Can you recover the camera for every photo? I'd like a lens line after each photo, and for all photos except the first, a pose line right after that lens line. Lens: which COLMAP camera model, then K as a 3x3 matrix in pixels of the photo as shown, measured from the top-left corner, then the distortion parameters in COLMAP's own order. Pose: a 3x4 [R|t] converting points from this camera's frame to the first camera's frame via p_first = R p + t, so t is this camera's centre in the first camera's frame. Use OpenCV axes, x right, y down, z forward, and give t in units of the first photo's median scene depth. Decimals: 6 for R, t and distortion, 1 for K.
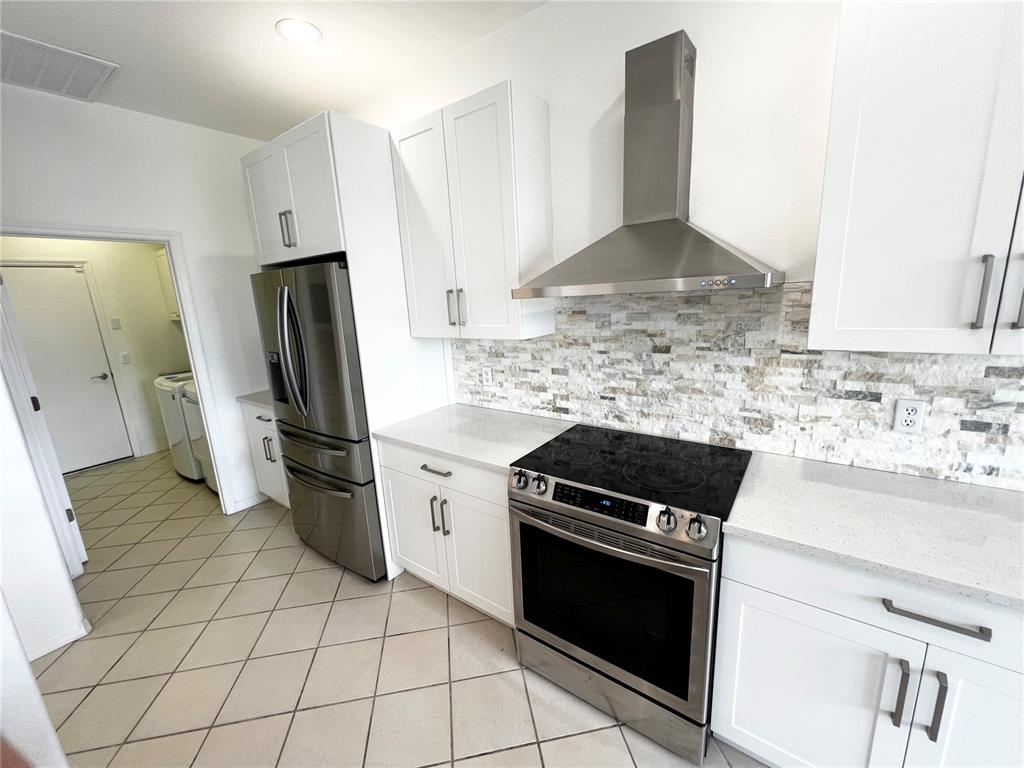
lens RADIAL K [[411.9, 0, 508.3], [0, 411.9, 383.2], [0, 0, 1]] dist [0.000055, 0.000534]
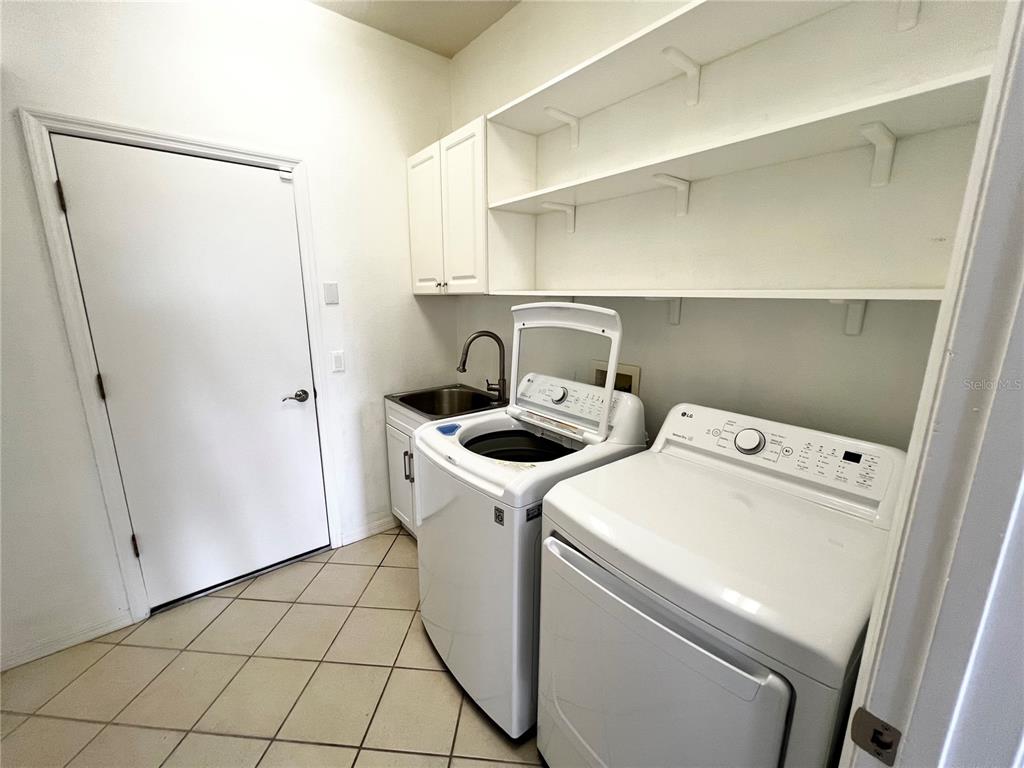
lens RADIAL K [[411.9, 0, 508.3], [0, 411.9, 383.2], [0, 0, 1]] dist [0.000055, 0.000534]
pose [[0.967030, 0.106274, -0.231427, -1.405444], [-0.106118, 0.994266, 0.013158, -0.147684], [0.231498, 0.011835, 0.972763, 1.281346]]
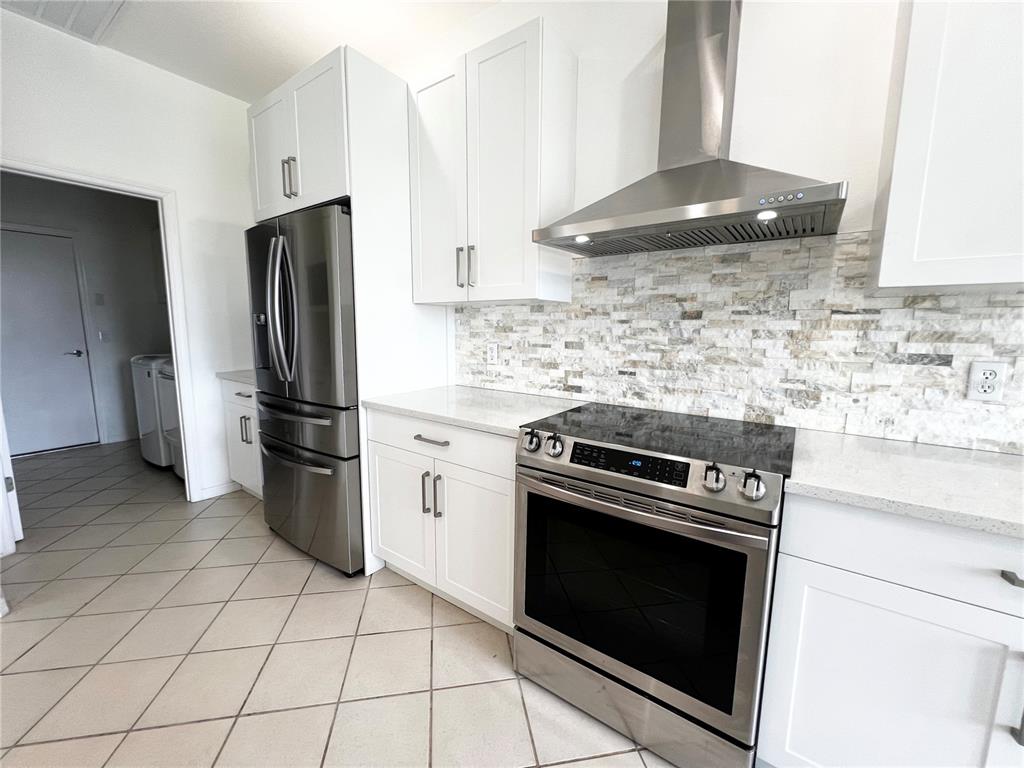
lens RADIAL K [[411.9, 0, 508.3], [0, 411.9, 383.2], [0, 0, 1]] dist [0.000055, 0.000534]
pose [[0.998096, 0.059690, 0.015519, -0.033667], [-0.058275, 0.995126, -0.079554, 0.155736], [-0.020192, 0.078498, 0.996710, 0.113984]]
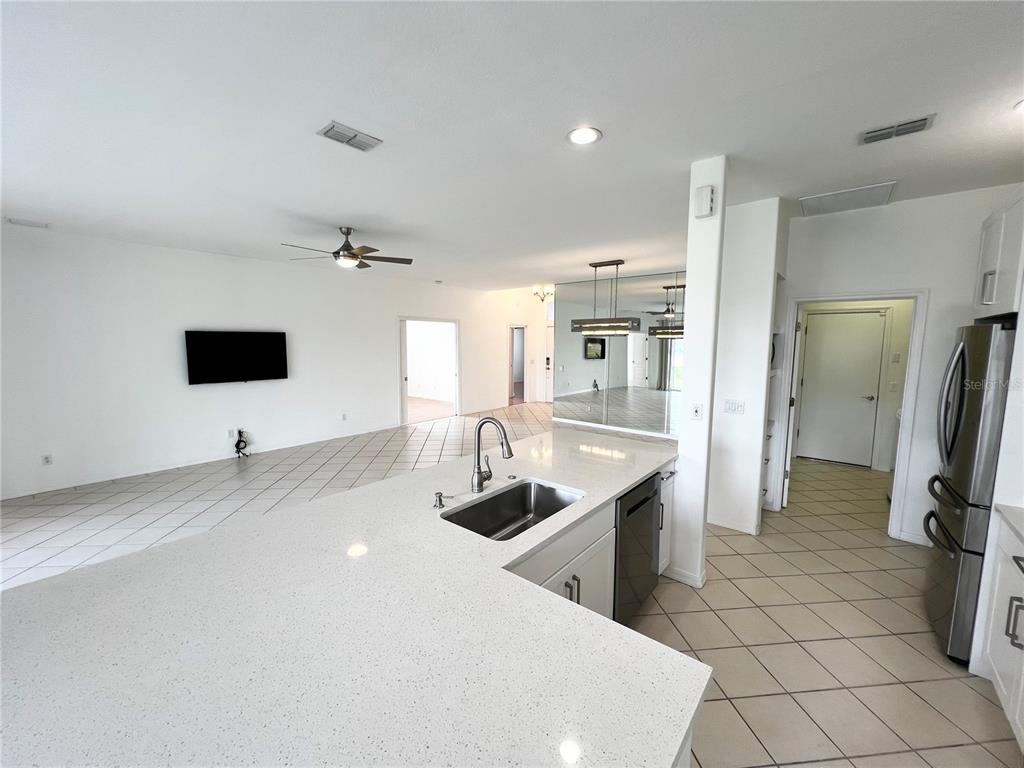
lens RADIAL K [[411.9, 0, 508.3], [0, 411.9, 383.2], [0, 0, 1]] dist [0.000055, 0.000534]
pose [[-0.060974, 0.156288, -0.985828, 0.689187], [-0.217595, 0.961829, 0.165942, -0.063042], [0.974133, 0.224630, -0.024639, -0.106001]]
